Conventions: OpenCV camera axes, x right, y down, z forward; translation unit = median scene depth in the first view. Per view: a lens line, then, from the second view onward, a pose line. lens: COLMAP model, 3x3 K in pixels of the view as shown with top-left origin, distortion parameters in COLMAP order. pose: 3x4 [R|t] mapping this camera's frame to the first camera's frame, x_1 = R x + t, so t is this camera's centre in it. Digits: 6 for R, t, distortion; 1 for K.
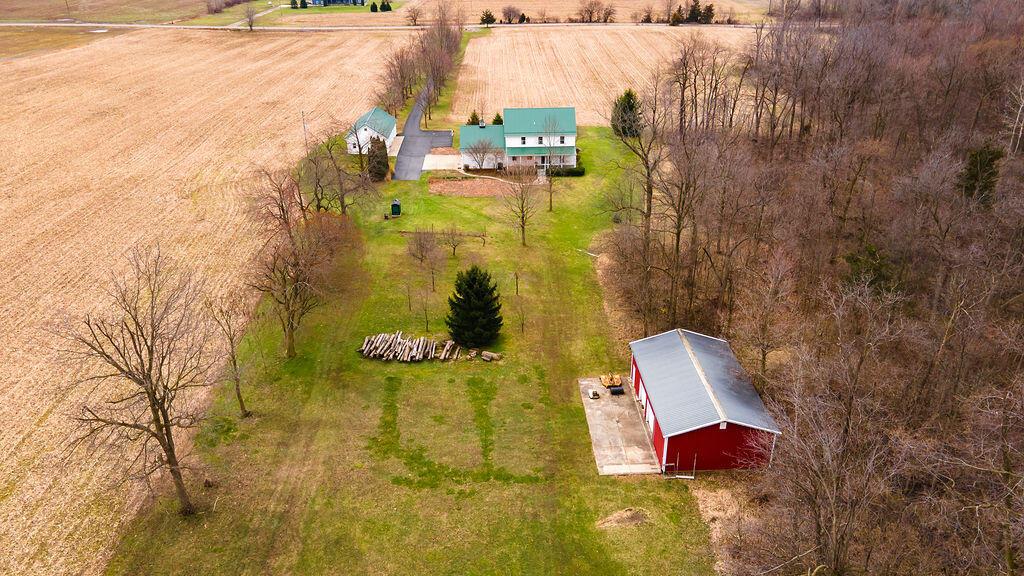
lens RADIAL K [[752.9, 0, 509.0], [0, 752.9, 291.7], [0, 0, 1]] dist [0.037402, 0.005496]
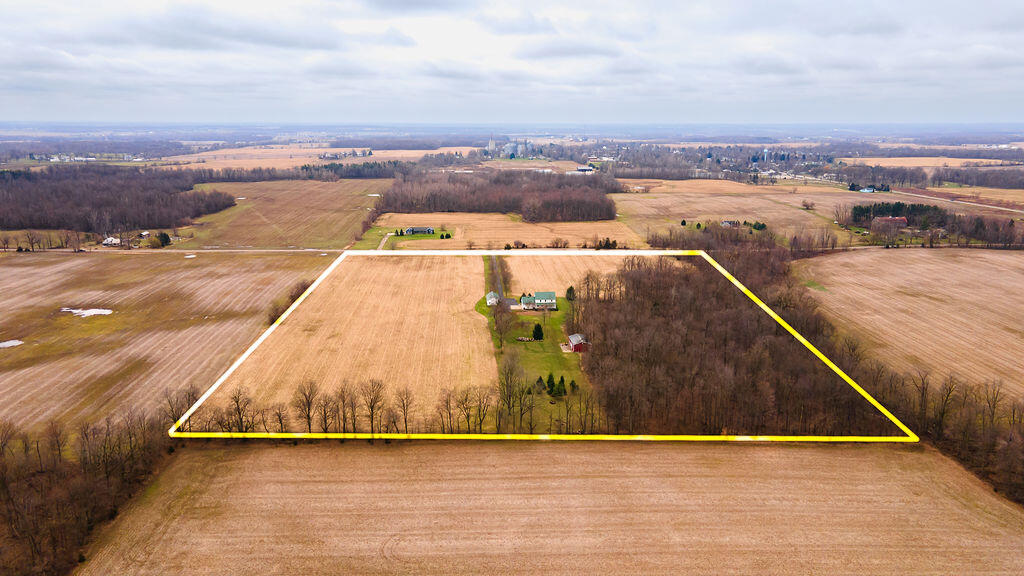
lens RADIAL K [[752.9, 0, 509.0], [0, 752.9, 291.7], [0, 0, 1]] dist [0.037402, 0.005496]
pose [[0.999074, -0.000812, 0.043024, -0.274848], [0.010398, 0.974750, -0.223057, 0.530202], [-0.041756, 0.223298, 0.973855, -2.382935]]
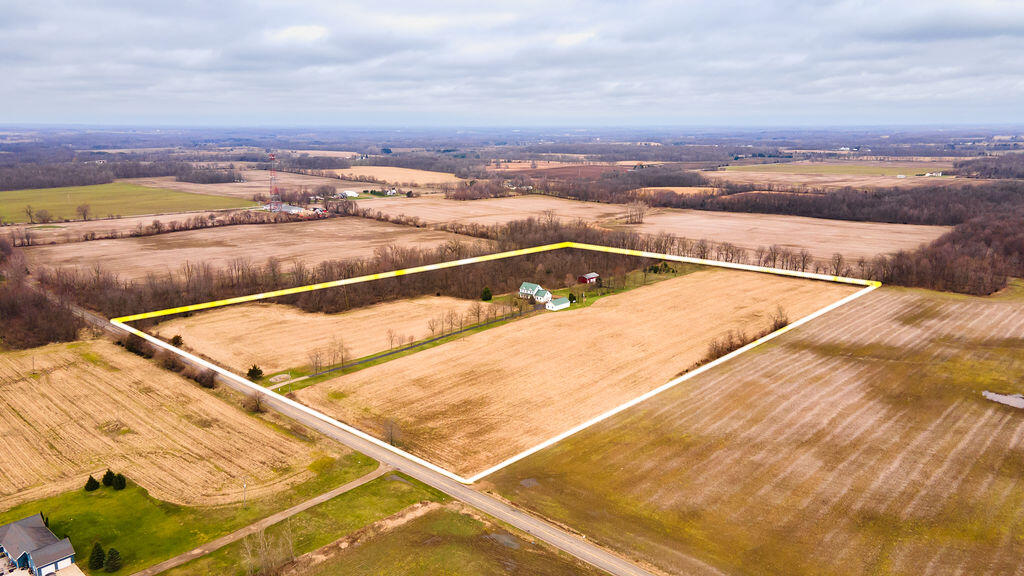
lens RADIAL K [[751.8, 0, 518.4], [0, 751.8, 290.7], [0, 0, 1]] dist [0.019888, 0.039742]
pose [[-0.727631, -0.145555, 0.670348, -2.408860], [0.302915, 0.808609, 0.504375, -2.102345], [-0.615463, 0.570058, -0.544279, 3.077148]]
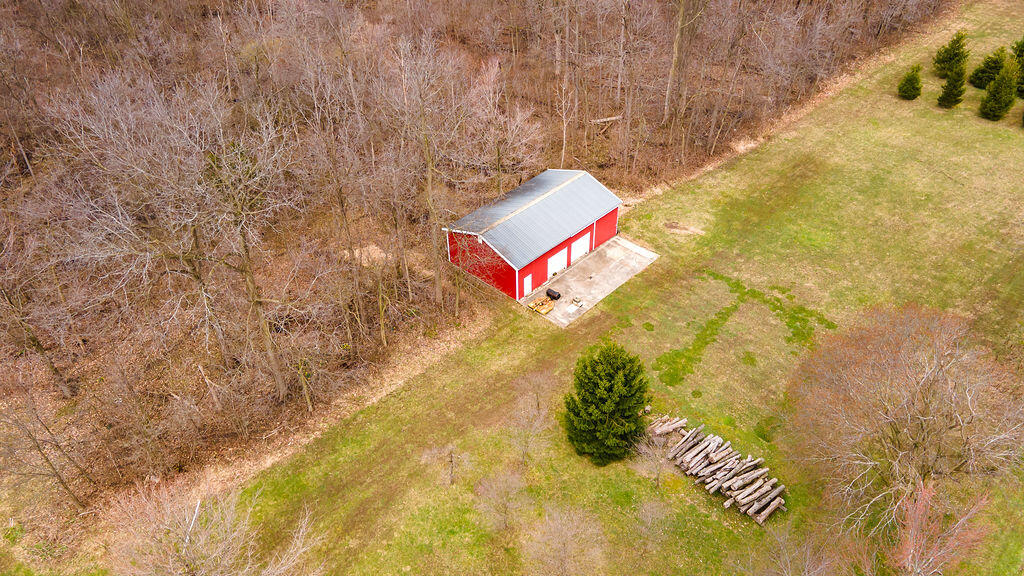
lens RADIAL K [[752.9, 0, 509.0], [0, 752.9, 291.7], [0, 0, 1]] dist [0.037402, 0.005496]
pose [[-0.703799, -0.430614, 0.565012, -0.187253], [0.318103, 0.520122, 0.792643, -0.342248], [-0.635198, 0.737594, -0.229082, 0.687694]]
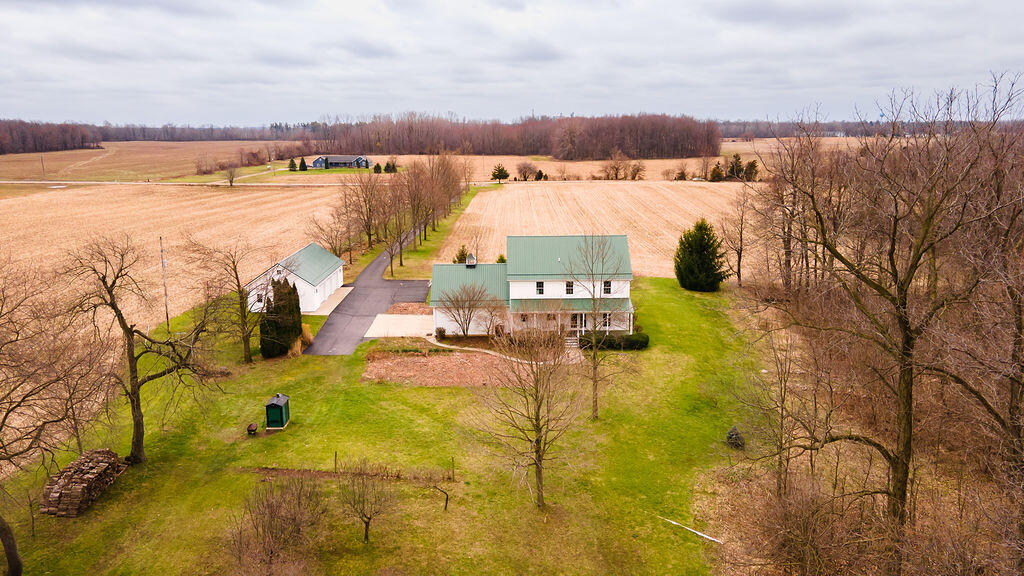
lens RADIAL K [[752.9, 0, 509.0], [0, 752.9, 291.7], [0, 0, 1]] dist [0.037402, 0.005496]
pose [[0.999713, 0.004605, -0.023530, 0.008996], [-0.009888, 0.973220, -0.229664, -0.064409], [0.021842, 0.229830, 0.972986, 0.435186]]
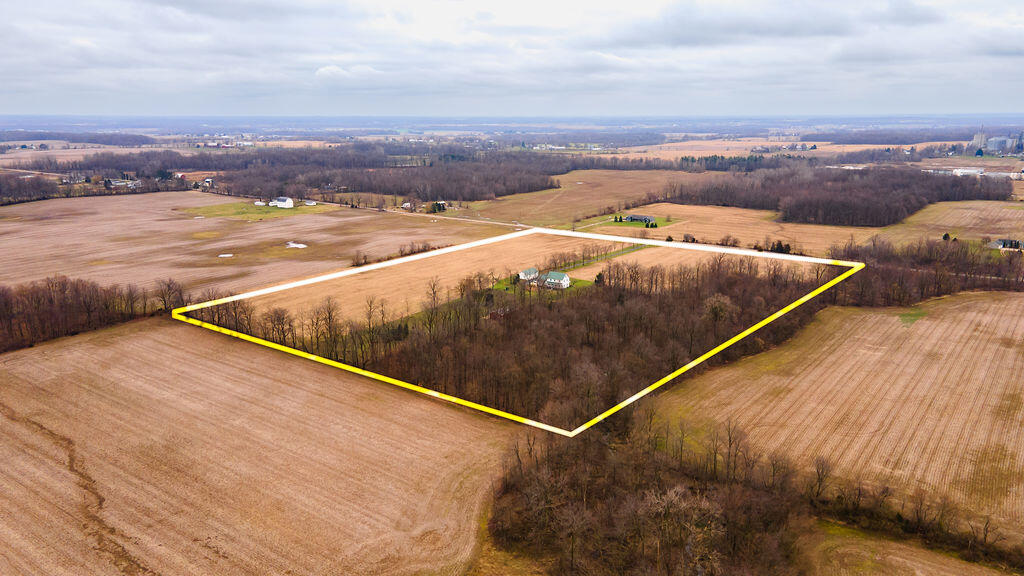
lens RADIAL K [[752.9, 0, 509.0], [0, 752.9, 291.7], [0, 0, 1]] dist [0.037402, 0.005496]
pose [[0.801960, 0.144731, -0.579581, 2.047993], [-0.263922, 0.956226, -0.126402, 0.392352], [0.535916, 0.254333, 0.805052, -2.153288]]
